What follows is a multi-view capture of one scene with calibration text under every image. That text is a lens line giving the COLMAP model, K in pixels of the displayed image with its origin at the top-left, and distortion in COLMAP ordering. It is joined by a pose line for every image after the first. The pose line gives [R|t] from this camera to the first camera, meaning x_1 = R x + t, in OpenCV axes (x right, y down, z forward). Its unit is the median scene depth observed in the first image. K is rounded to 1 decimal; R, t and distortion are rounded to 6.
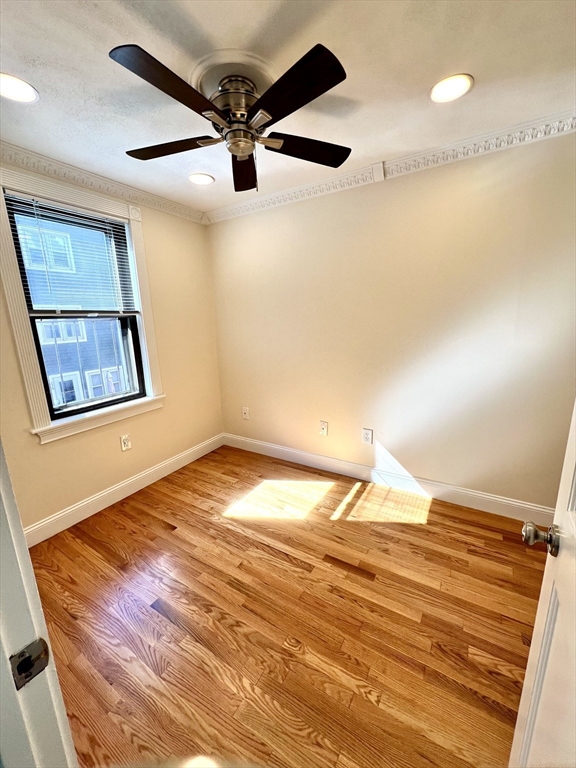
lens RADIAL K [[306.7, 0, 289.3], [0, 306.7, 382.6], [0, 0, 1]] dist [-0.000030, 0.000348]
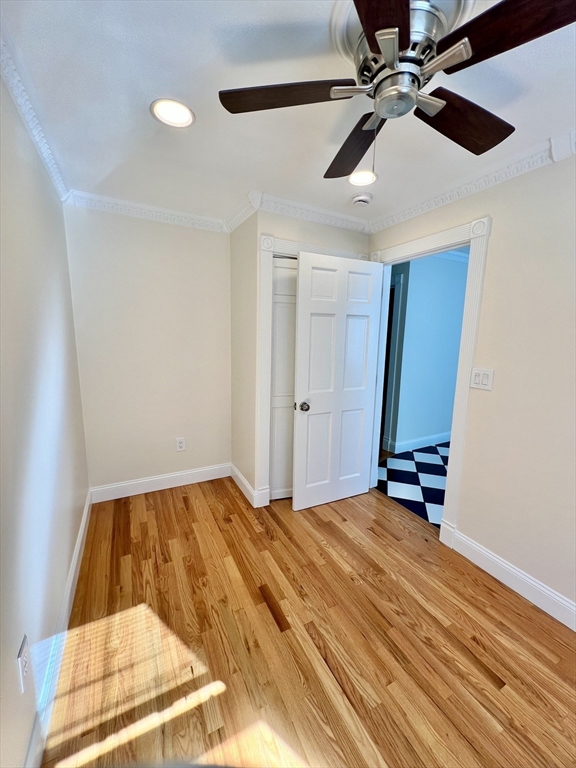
lens RADIAL K [[306.7, 0, 289.3], [0, 306.7, 382.6], [0, 0, 1]] dist [-0.000030, 0.000348]
pose [[-0.858037, -0.071405, 0.508601, -0.245180], [0.114388, 0.938845, 0.324787, -0.298905], [-0.500688, 0.336857, -0.797395, 1.315448]]
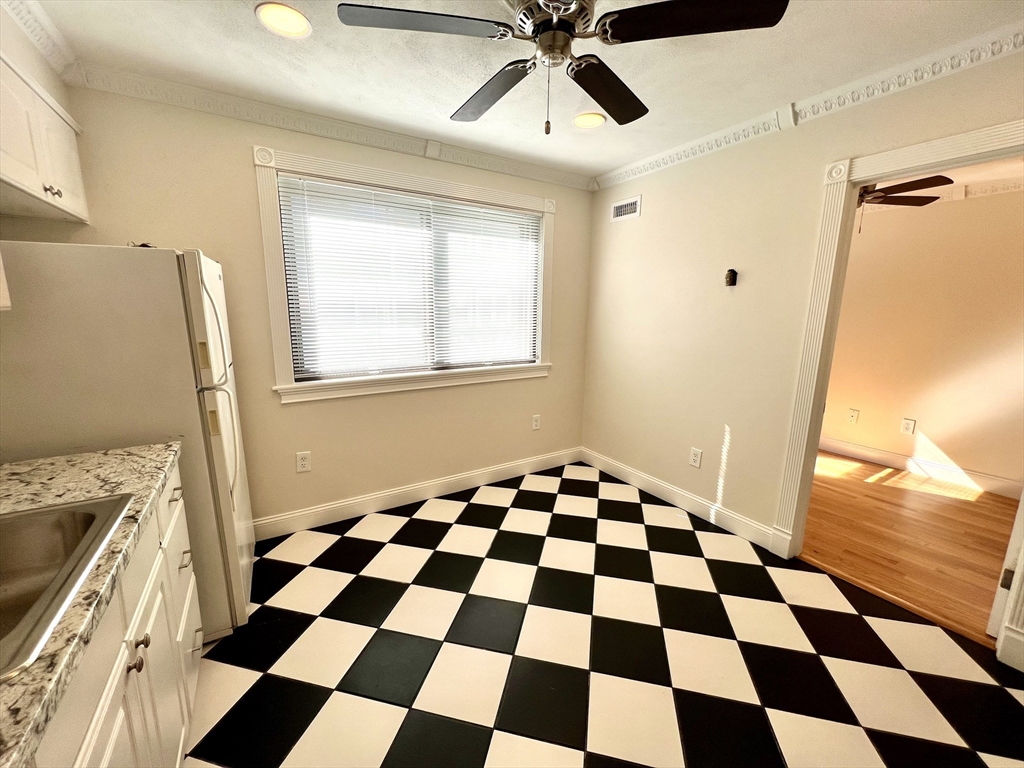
lens RADIAL K [[403.1, 0, 512.0], [0, 403.1, 384.0], [0, 0, 1]] dist [-0.000341, -0.000022]
pose [[0.895582, 0.124693, -0.427065, -0.527537], [-0.134642, 0.990870, 0.006957, 0.262456], [0.424034, 0.051270, 0.904194, -1.149065]]
